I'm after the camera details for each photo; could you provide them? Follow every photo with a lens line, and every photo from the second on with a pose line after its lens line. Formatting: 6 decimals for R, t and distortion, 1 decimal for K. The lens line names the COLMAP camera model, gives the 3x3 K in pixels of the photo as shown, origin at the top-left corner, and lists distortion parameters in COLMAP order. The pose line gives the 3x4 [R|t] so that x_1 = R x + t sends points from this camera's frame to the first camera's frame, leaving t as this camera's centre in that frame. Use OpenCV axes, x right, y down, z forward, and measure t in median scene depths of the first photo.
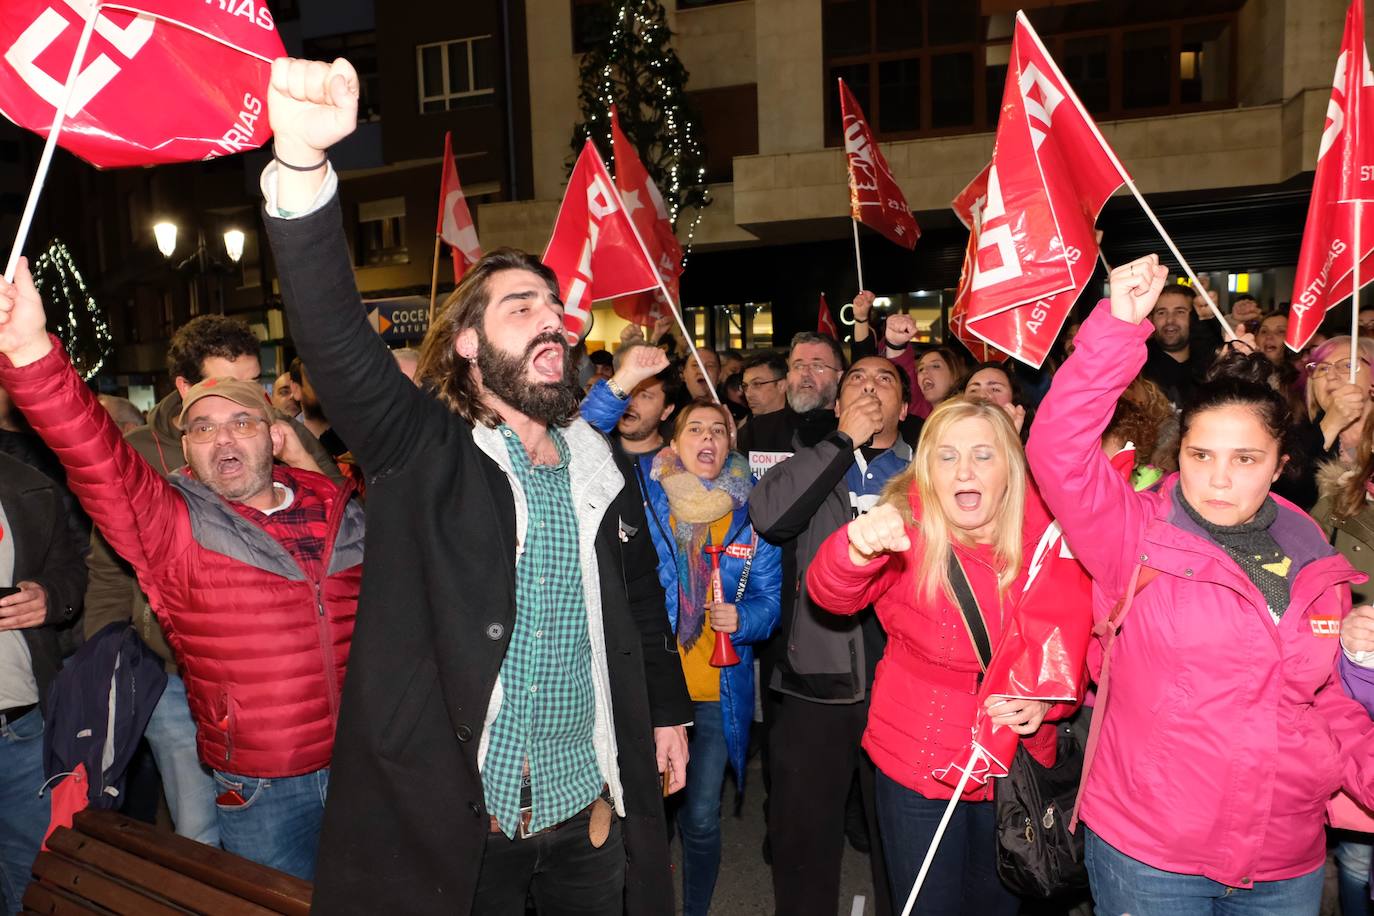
lens RADIAL K [[928.1, 0, 687.0], [0, 928.1, 458.0], [0, 0, 1]] dist [0.005575, -0.001186]
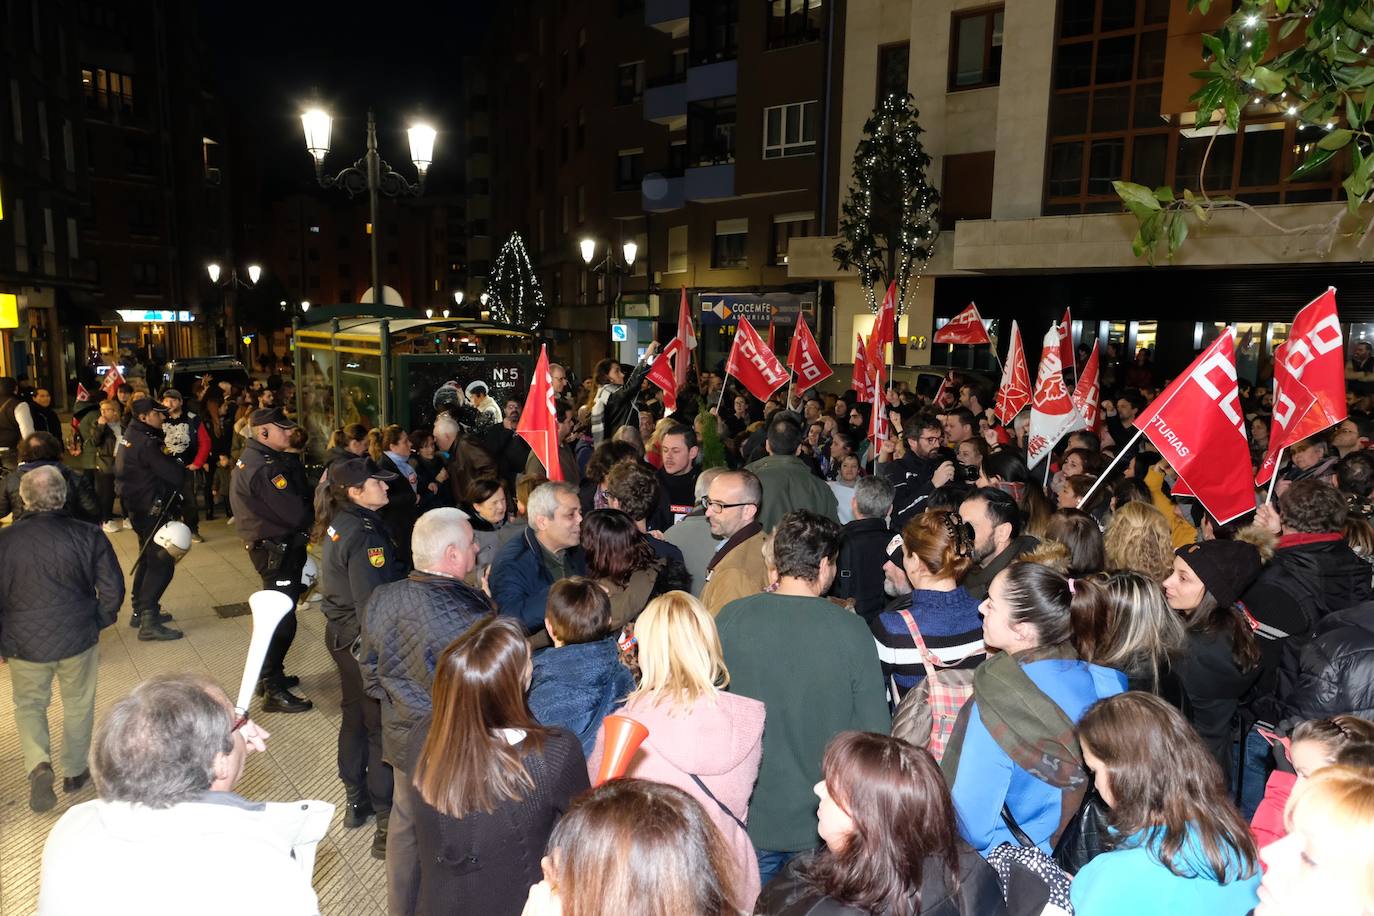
lens RADIAL K [[928.1, 0, 687.0], [0, 928.1, 458.0], [0, 0, 1]] dist [0.005575, -0.001186]
pose [[0.924324, 0.101002, -0.368000, 0.147738], [-0.083375, 0.994491, 0.063531, -0.017915], [0.372389, -0.028041, 0.927653, -0.293335]]
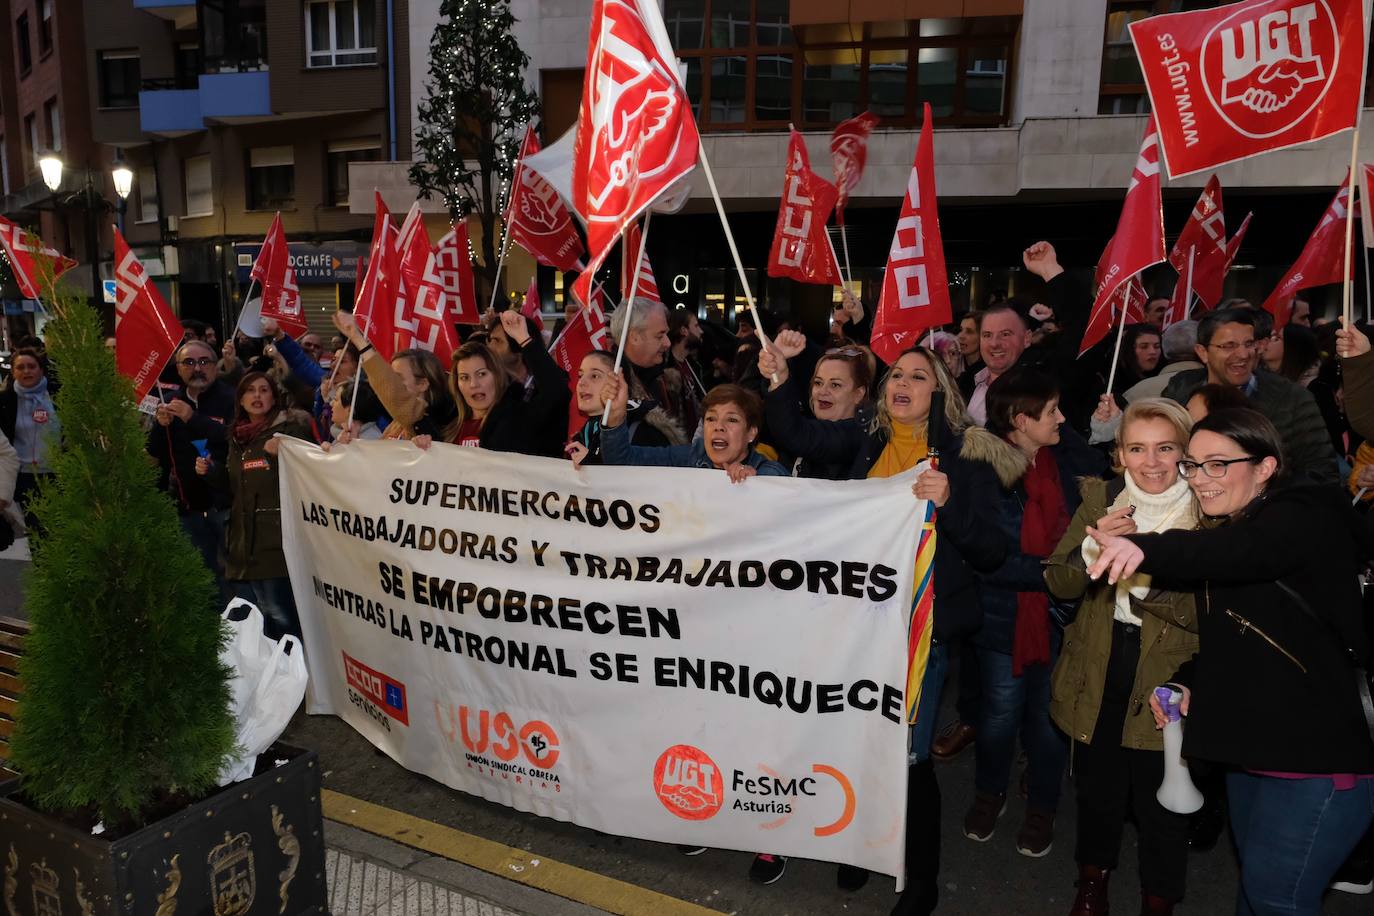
lens RADIAL K [[928.1, 0, 687.0], [0, 928.1, 458.0], [0, 0, 1]] dist [0.005575, -0.001186]
pose [[0.997274, 0.043340, 0.059711, 0.095579], [-0.046223, 0.997787, 0.047789, -0.001297], [-0.057507, -0.050419, 0.997071, -0.089387]]
